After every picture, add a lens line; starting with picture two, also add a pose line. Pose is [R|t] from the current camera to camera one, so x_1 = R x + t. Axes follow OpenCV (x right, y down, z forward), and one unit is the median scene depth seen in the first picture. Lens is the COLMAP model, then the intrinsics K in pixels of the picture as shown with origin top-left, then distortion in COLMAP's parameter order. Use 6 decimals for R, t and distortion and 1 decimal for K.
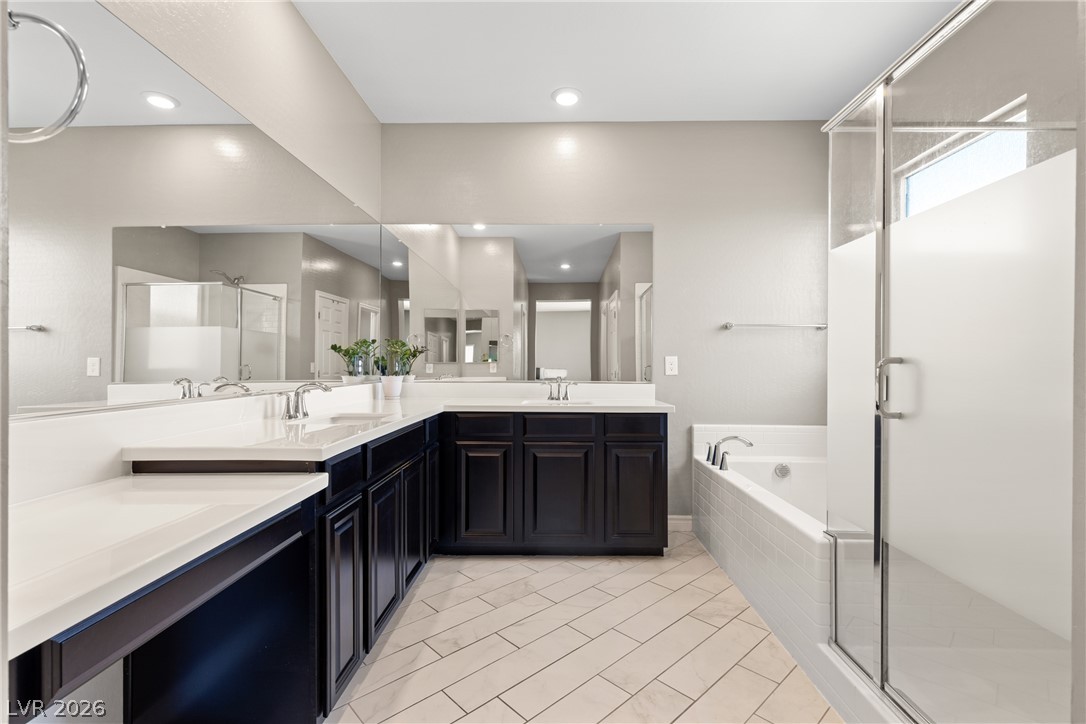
lens RADIAL K [[492.2, 0, 541.8], [0, 492.2, 360.8], [0, 0, 1]] dist [0.014227, -0.002512]
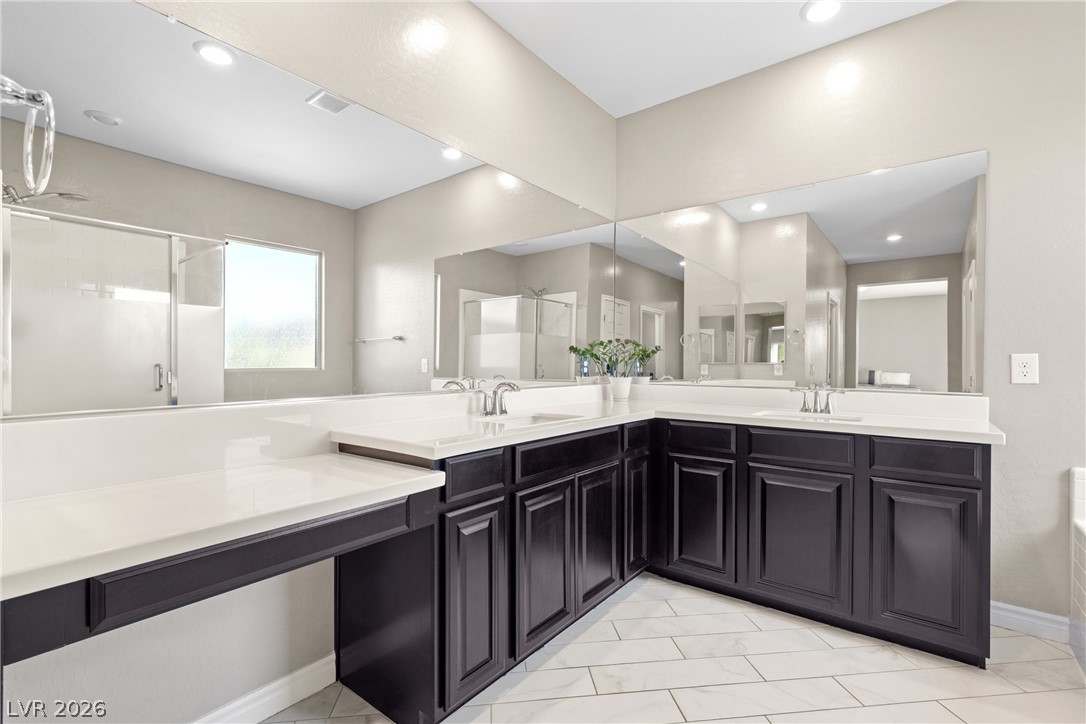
lens RADIAL K [[492.2, 0, 543.0], [0, 492.2, 362.9], [0, 0, 1]] dist [0.014227, -0.002512]
pose [[0.808814, 0.001502, -0.588063, 0.151294], [0.000593, 0.999994, 0.003369, -0.000479], [0.588064, -0.003074, 0.808808, 0.138050]]
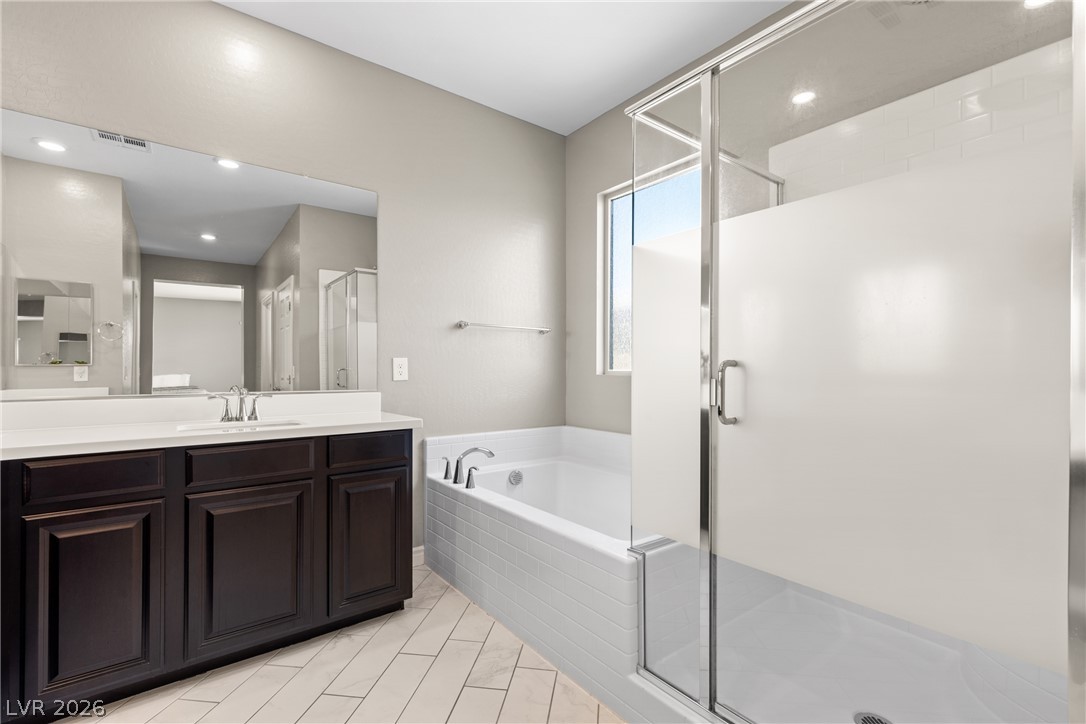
lens RADIAL K [[492.2, 0, 550.3], [0, 492.2, 364.9], [0, 0, 1]] dist [0.014227, -0.002512]
pose [[0.774211, 0.001194, 0.632927, -0.070646], [-0.002698, 0.999995, 0.001415, 0.000677], [-0.632922, -0.002803, 0.774210, 0.217813]]
